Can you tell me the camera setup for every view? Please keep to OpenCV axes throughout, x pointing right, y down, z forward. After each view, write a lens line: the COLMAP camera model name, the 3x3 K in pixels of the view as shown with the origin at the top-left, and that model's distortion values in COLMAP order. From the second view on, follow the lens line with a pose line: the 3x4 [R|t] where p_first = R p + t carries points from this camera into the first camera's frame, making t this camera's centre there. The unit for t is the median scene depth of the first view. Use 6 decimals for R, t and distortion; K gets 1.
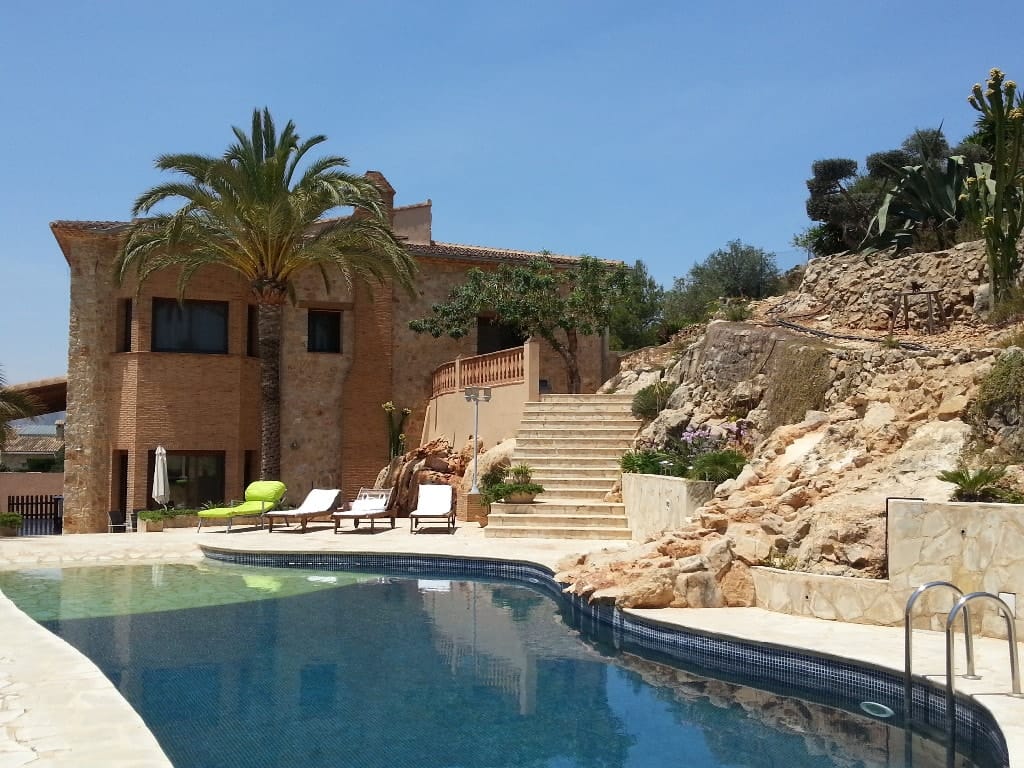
lens RADIAL K [[1036.2, 0, 511.3], [0, 1036.2, 380.4], [0, 0, 1]] dist [0.001563, 0.000000]
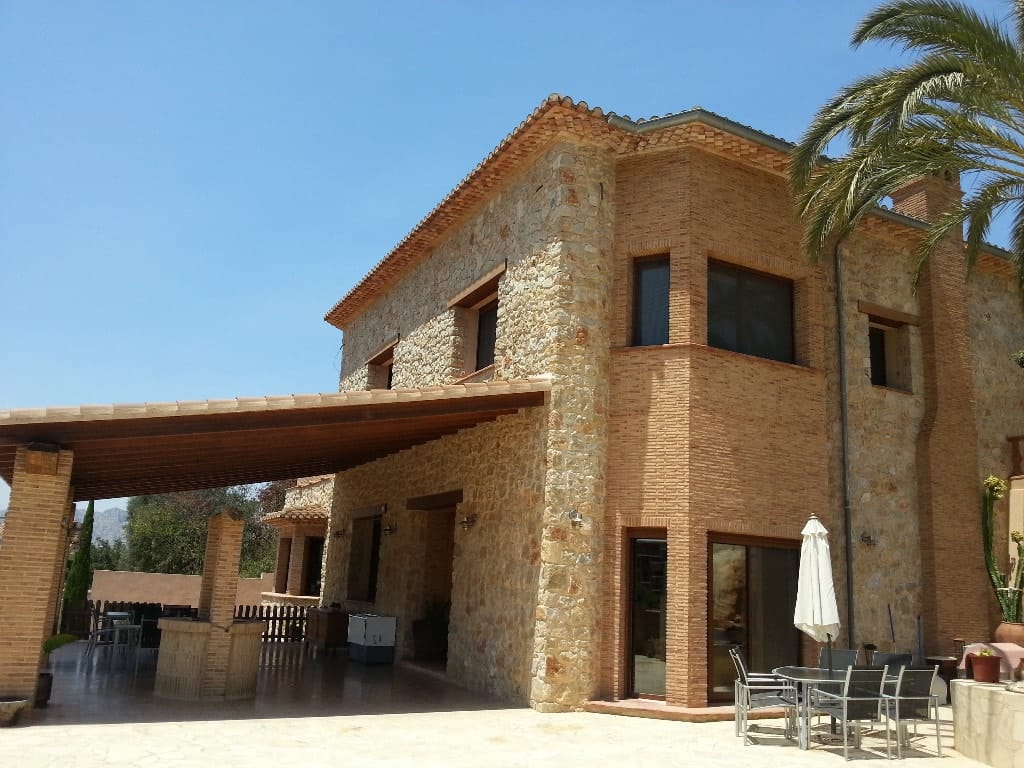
lens RADIAL K [[860.5, 0, 511.8], [0, 860.5, 390.6], [0, 0, 1]] dist [0.002138, -0.003994]
pose [[0.990786, 0.072241, 0.114561, -0.464070], [-0.054151, 0.986613, -0.153826, 0.064880], [-0.124140, 0.146205, 0.981434, 0.535563]]
